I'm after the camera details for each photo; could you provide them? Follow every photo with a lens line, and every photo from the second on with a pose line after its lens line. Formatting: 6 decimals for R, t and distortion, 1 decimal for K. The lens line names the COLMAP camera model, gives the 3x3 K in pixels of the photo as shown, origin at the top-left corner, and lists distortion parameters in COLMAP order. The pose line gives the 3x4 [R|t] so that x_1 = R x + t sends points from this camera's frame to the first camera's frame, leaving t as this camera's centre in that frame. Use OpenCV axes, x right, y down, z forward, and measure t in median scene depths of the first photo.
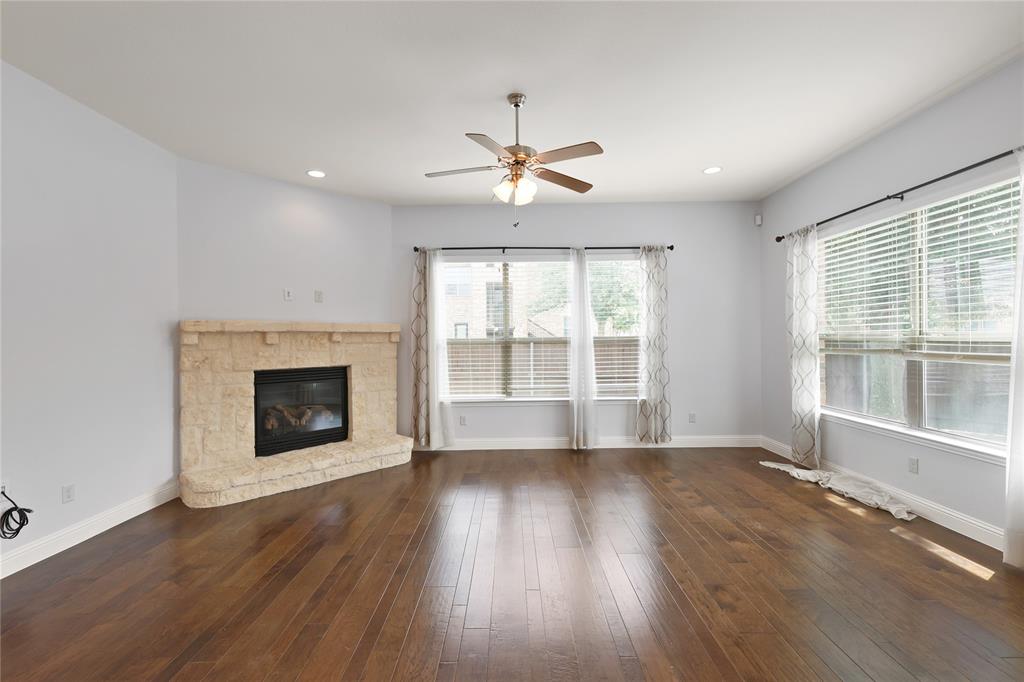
lens RADIAL K [[441.7, 0, 511.5], [0, 441.7, 340.0], [0, 0, 1]] dist [0.000745, 0.000077]
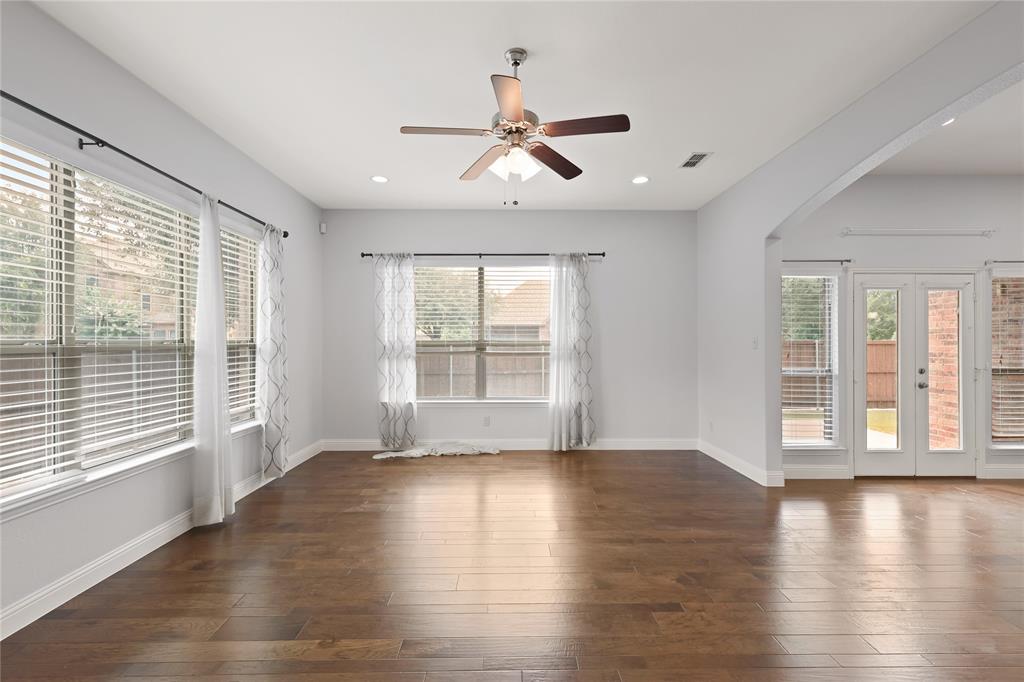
lens RADIAL K [[441.7, 0, 511.5], [0, 441.7, 340.0], [0, 0, 1]] dist [0.000745, 0.000077]
pose [[-0.000881, 0.013753, 0.999905, -0.505664], [0.005765, 0.999889, -0.013747, 0.003616], [-0.999983, 0.005753, -0.000960, 0.625777]]
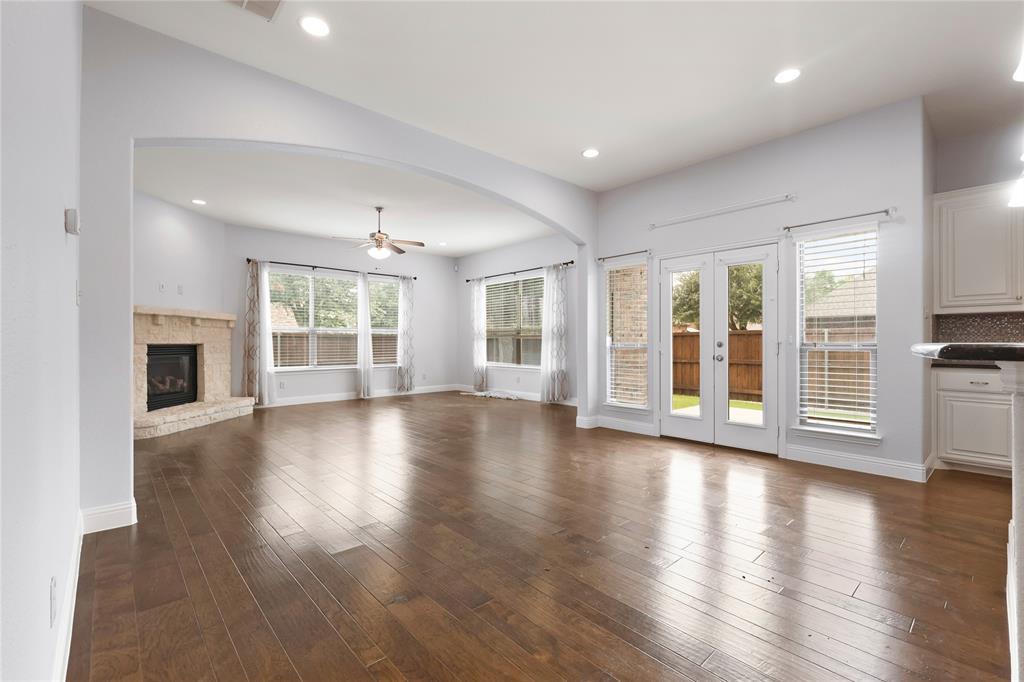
lens RADIAL K [[441.7, 0, 511.5], [0, 441.7, 340.0], [0, 0, 1]] dist [0.000745, 0.000077]
pose [[0.743099, 0.011114, 0.669089, -0.563073], [-0.001862, 0.999893, -0.014542, 0.063556], [-0.669179, 0.009560, 0.743040, -0.592229]]
